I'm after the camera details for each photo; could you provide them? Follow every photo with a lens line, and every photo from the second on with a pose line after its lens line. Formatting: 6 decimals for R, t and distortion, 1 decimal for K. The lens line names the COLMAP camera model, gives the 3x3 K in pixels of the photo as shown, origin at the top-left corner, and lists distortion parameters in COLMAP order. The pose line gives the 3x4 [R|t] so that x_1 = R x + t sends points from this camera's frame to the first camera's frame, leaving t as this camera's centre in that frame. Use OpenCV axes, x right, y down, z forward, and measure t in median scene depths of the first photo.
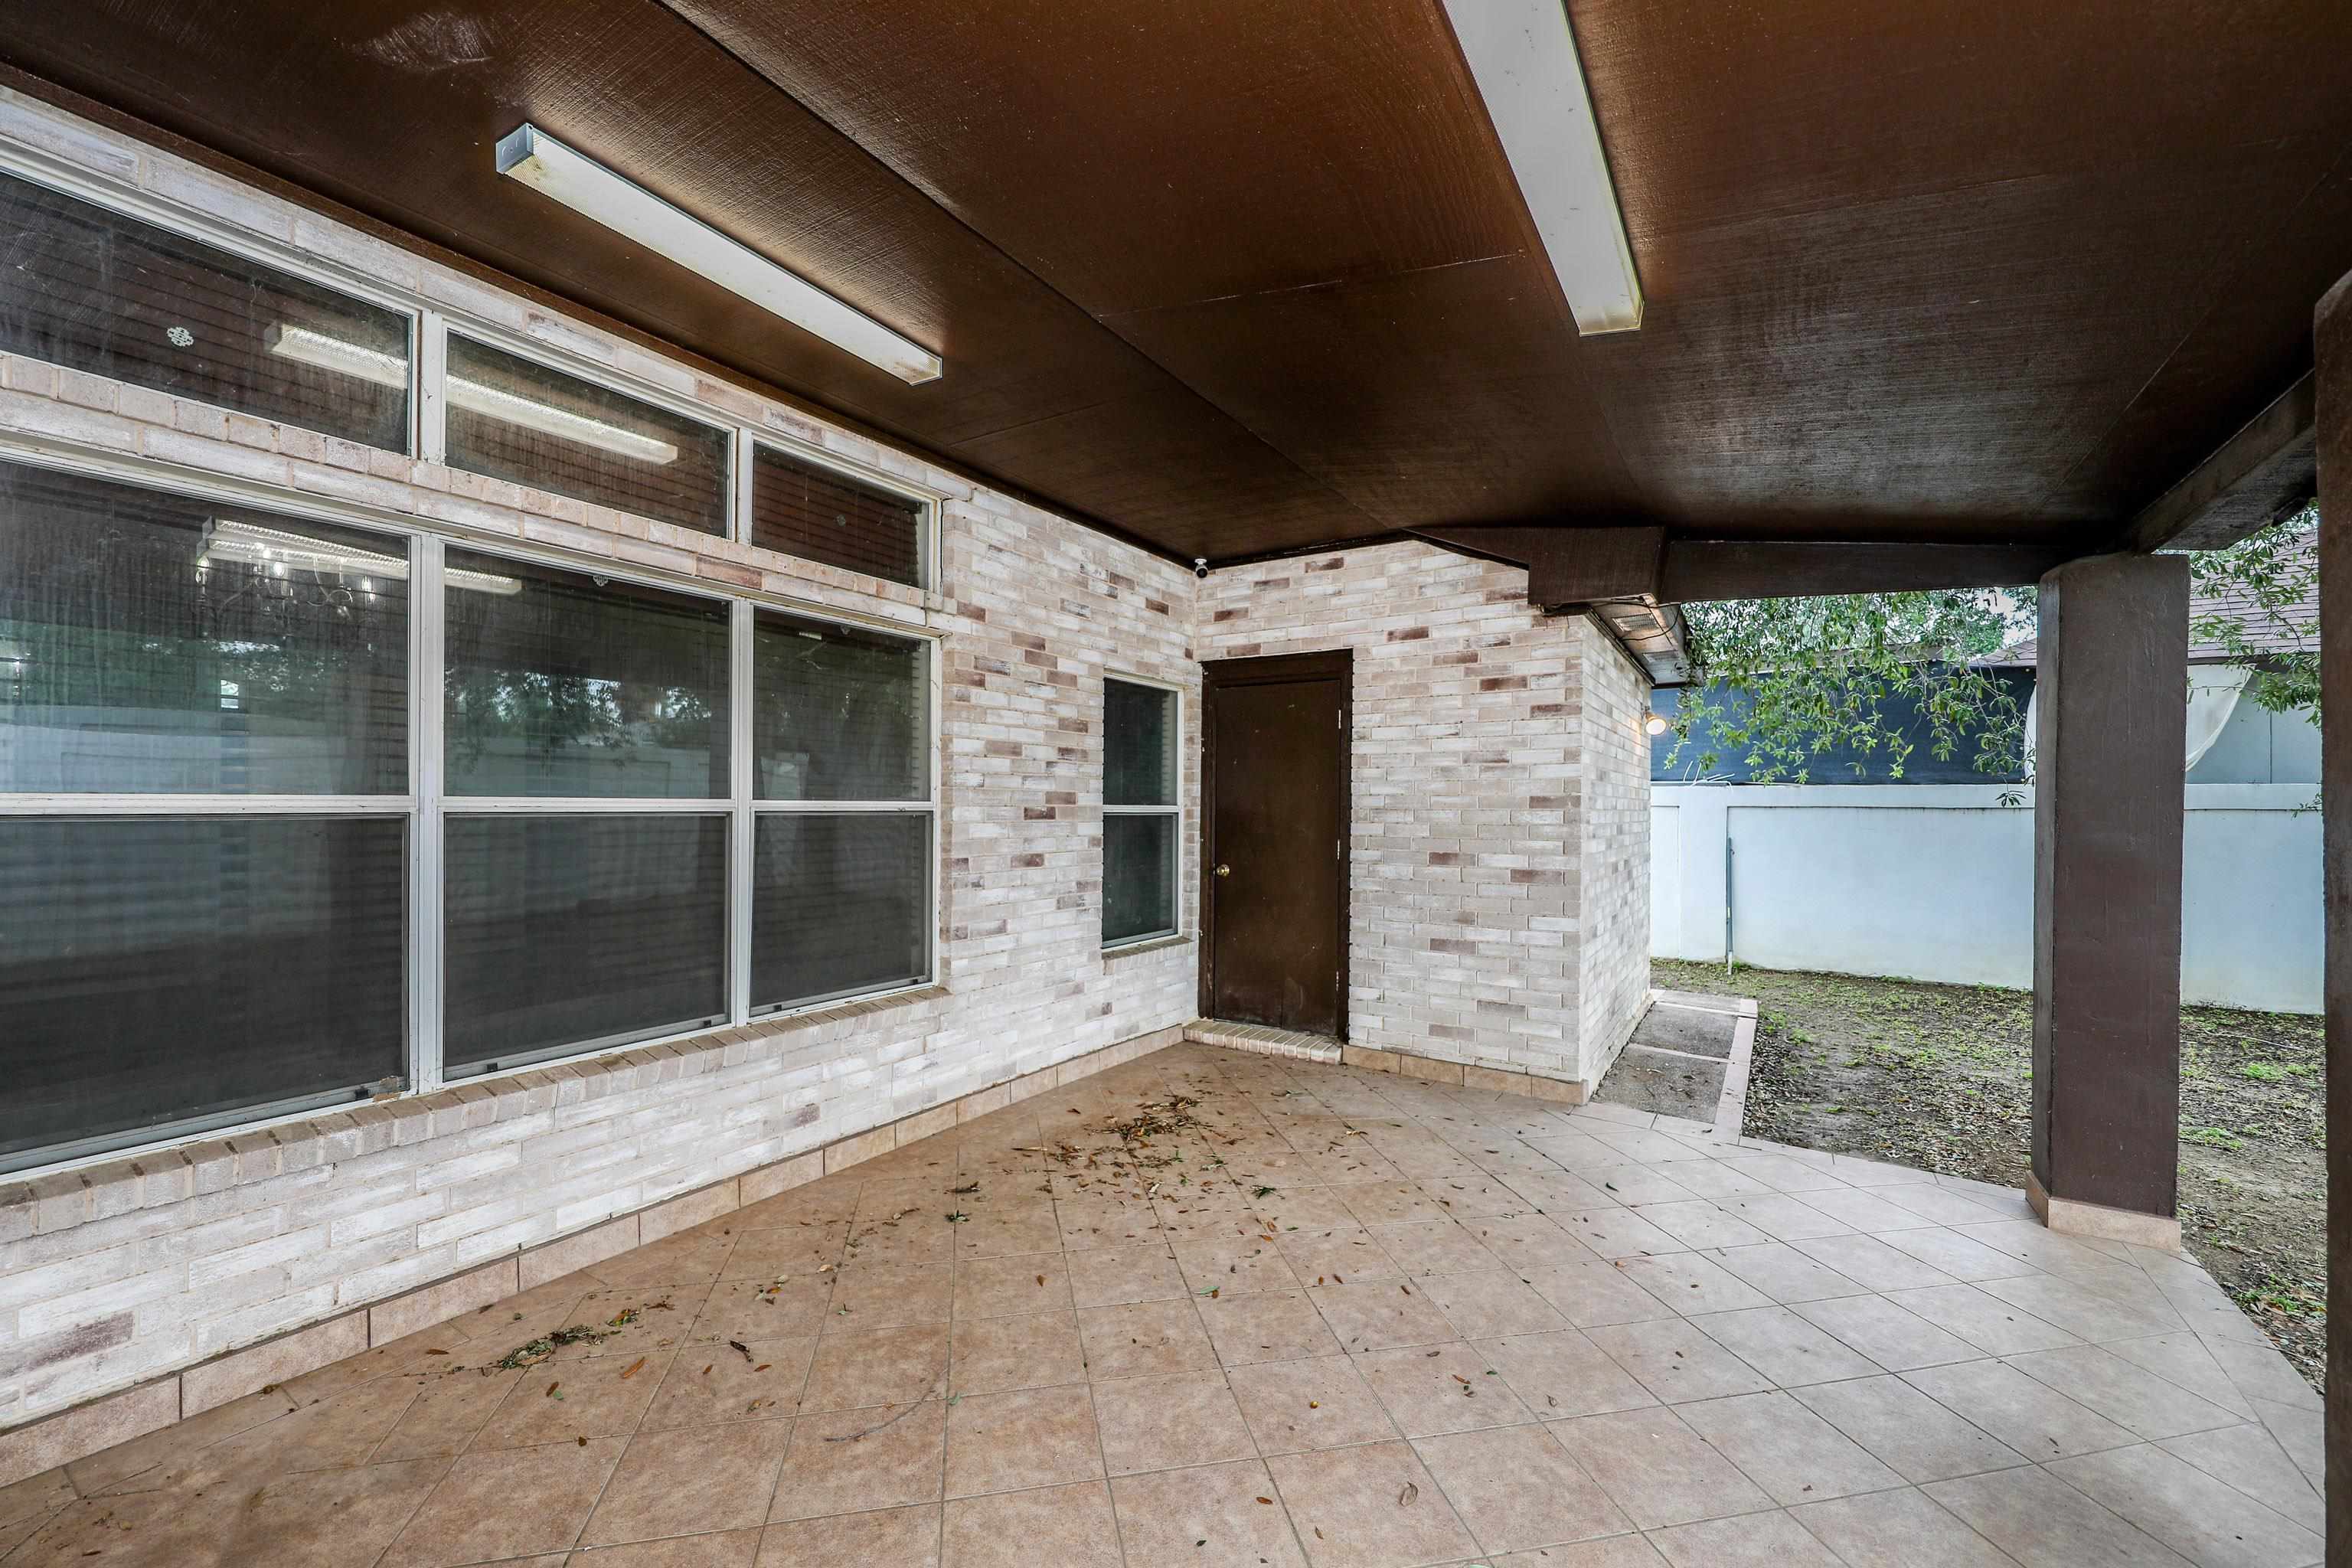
lens RADIAL K [[933.2, 0, 1175.2], [0, 933.2, 801.5], [0, 0, 1]] dist [-0.002857, 0.000194]
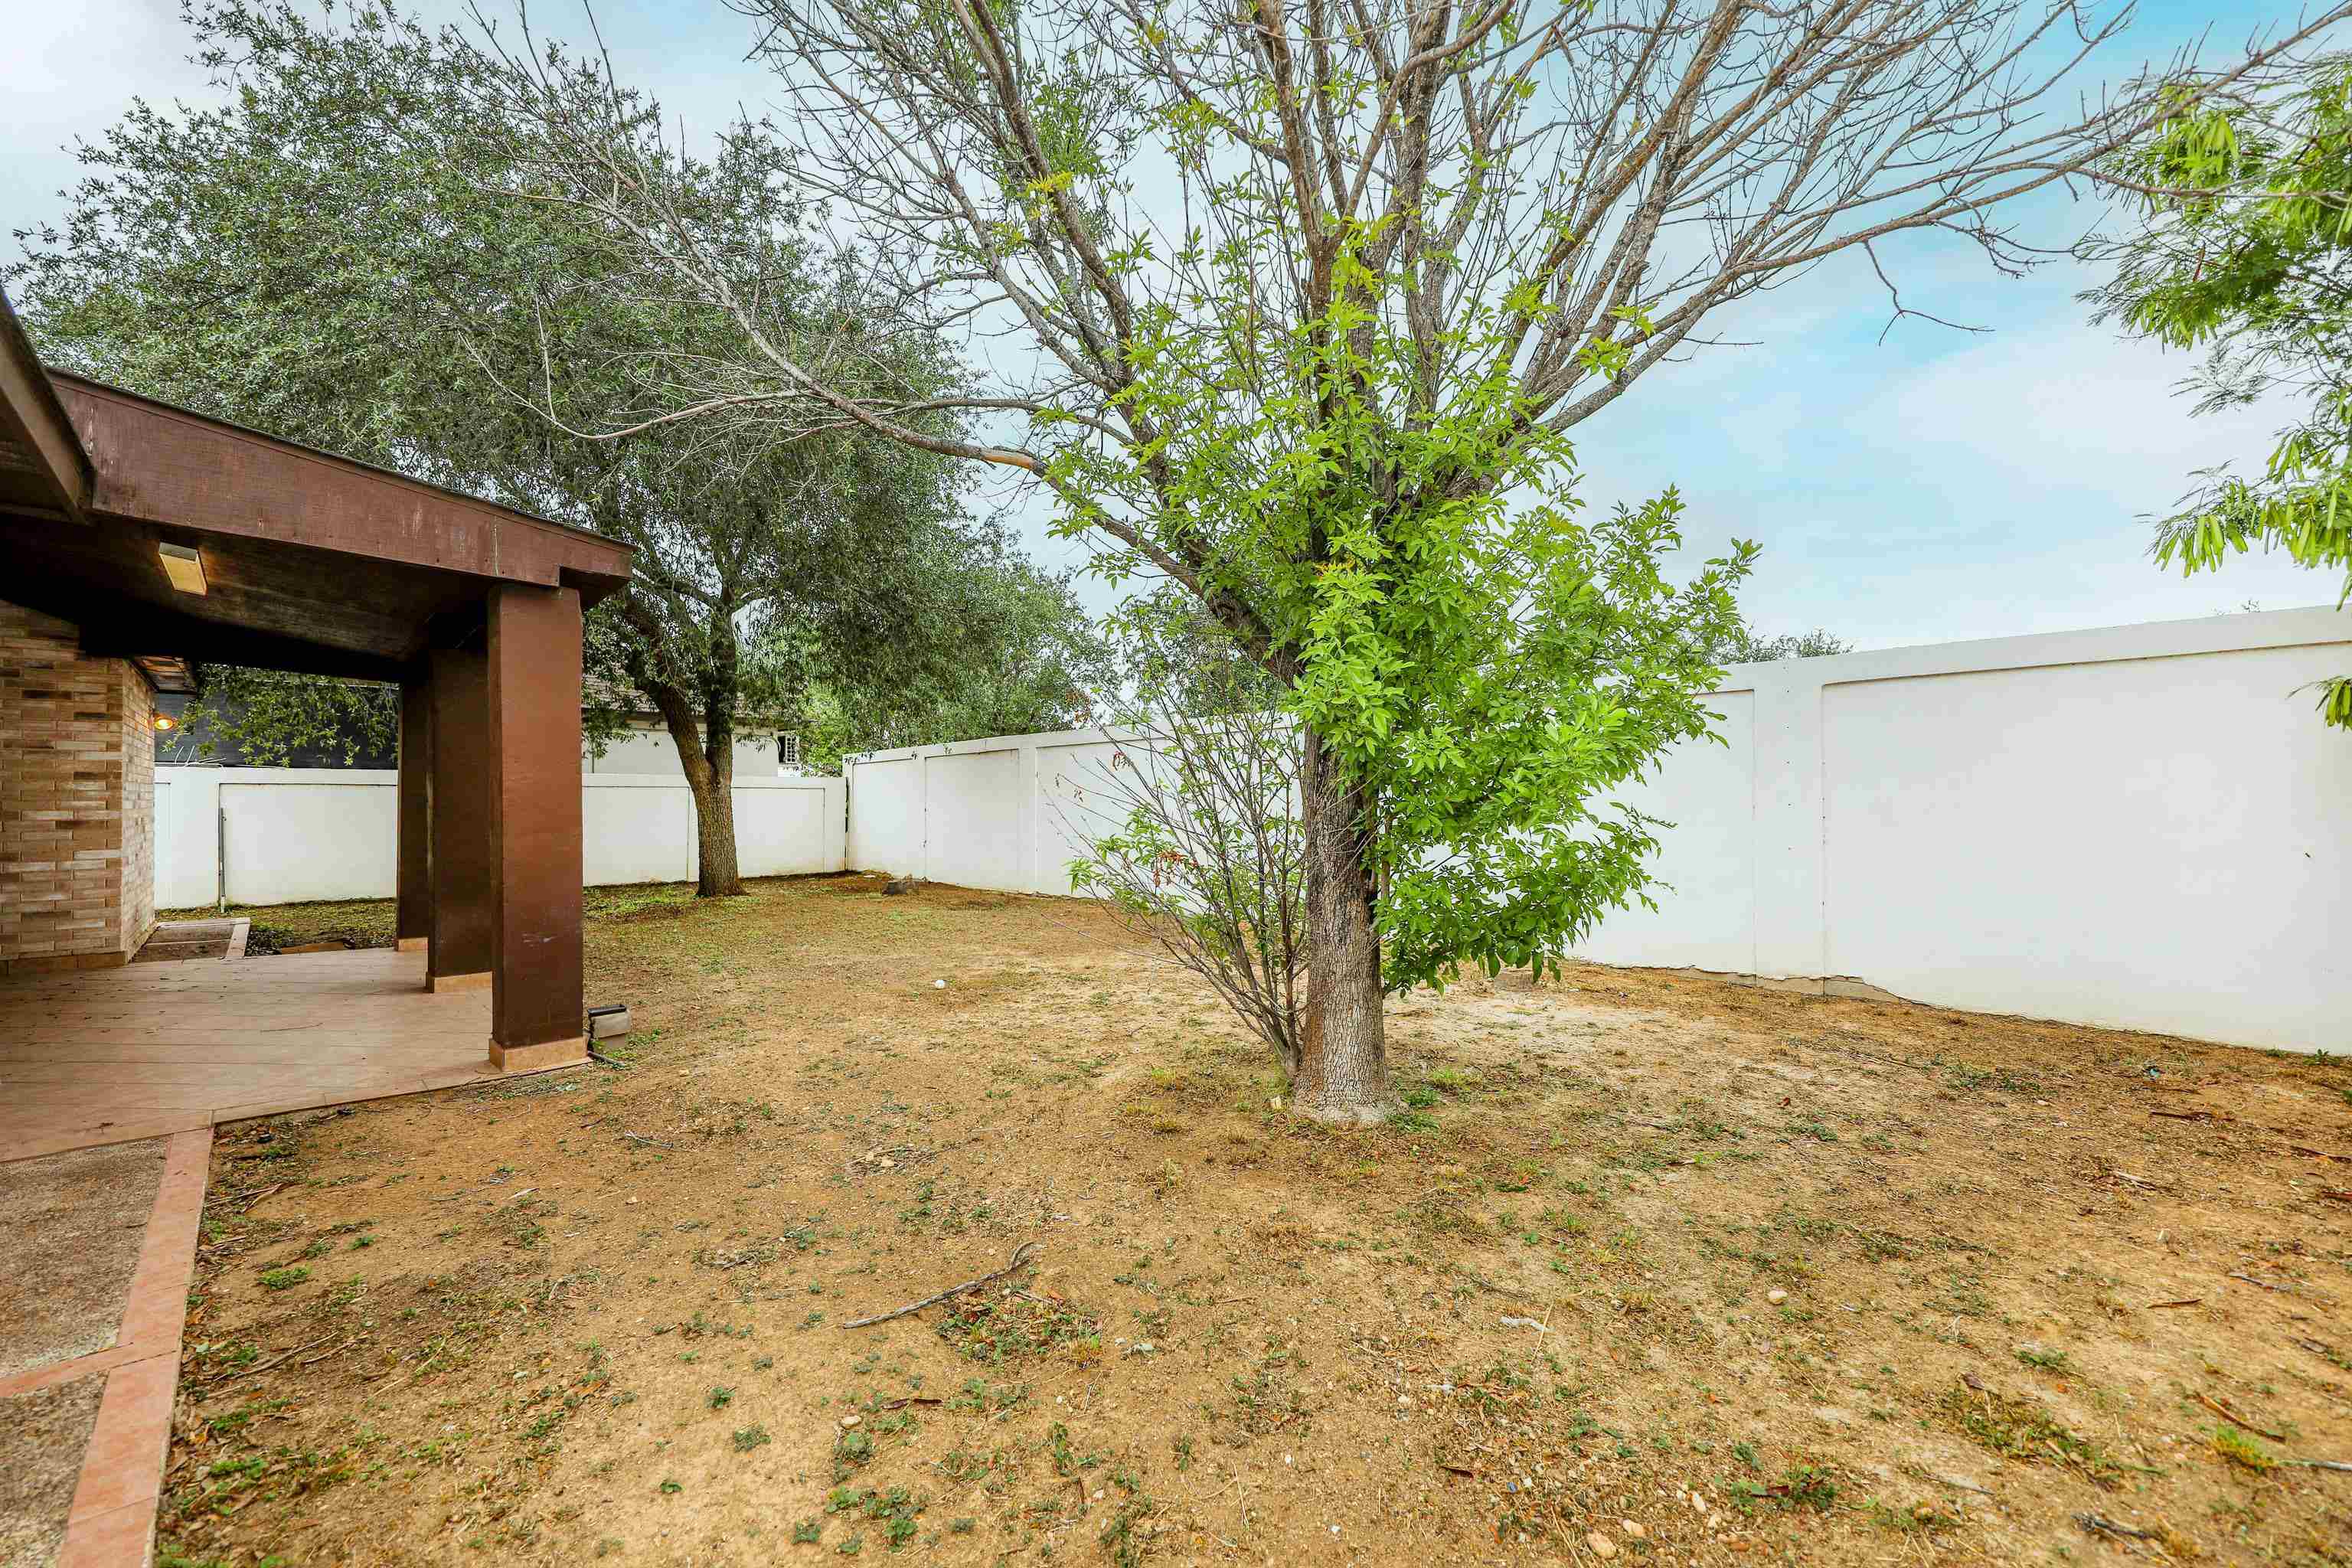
lens RADIAL K [[933.2, 0, 1177.5], [0, 933.2, 794.5], [0, 0, 1]] dist [-0.002857, 0.000194]
pose [[0.219280, -0.006973, 0.975637, -0.652415], [-0.002095, 0.999969, 0.007618, 0.014931], [-0.975660, -0.003715, 0.219259, -1.004356]]
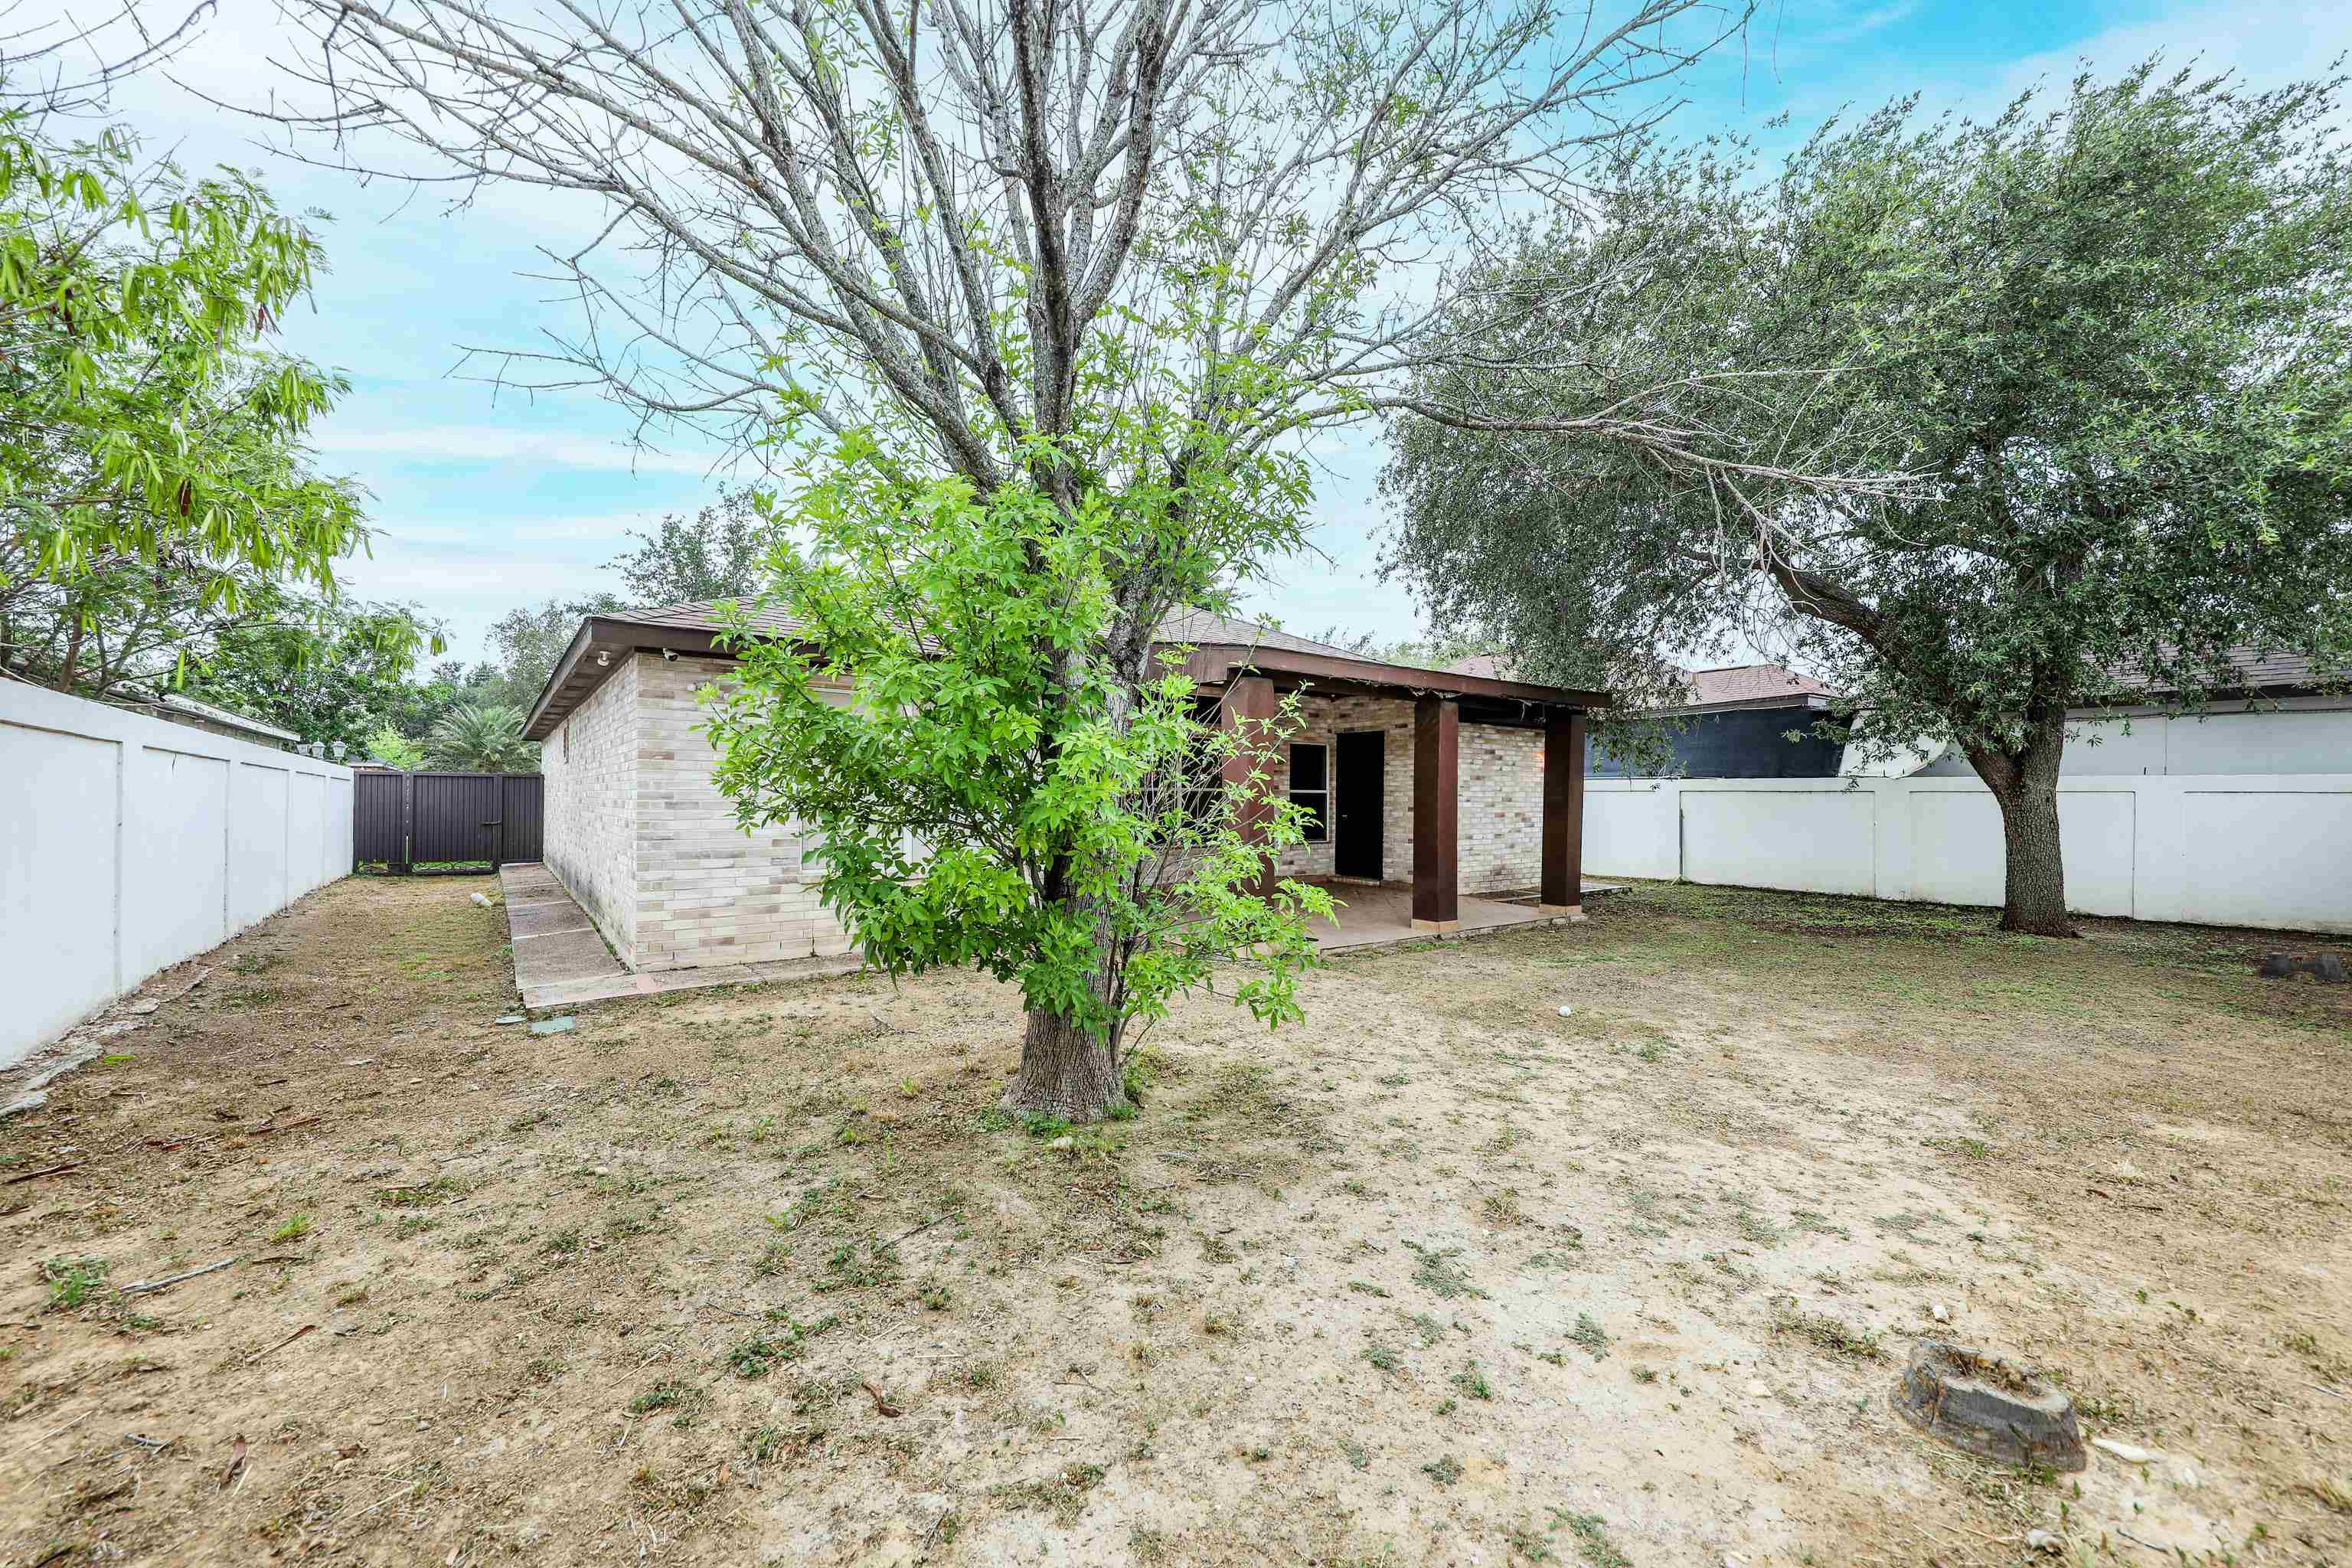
lens RADIAL K [[933.2, 0, 1179.4], [0, 933.2, 791.0], [0, 0, 1]] dist [-0.002857, 0.000194]
pose [[0.935693, -0.004374, -0.352788, 0.595680], [0.003641, 0.999990, -0.002741, 0.012508], [0.352797, 0.001280, 0.935699, -1.730737]]
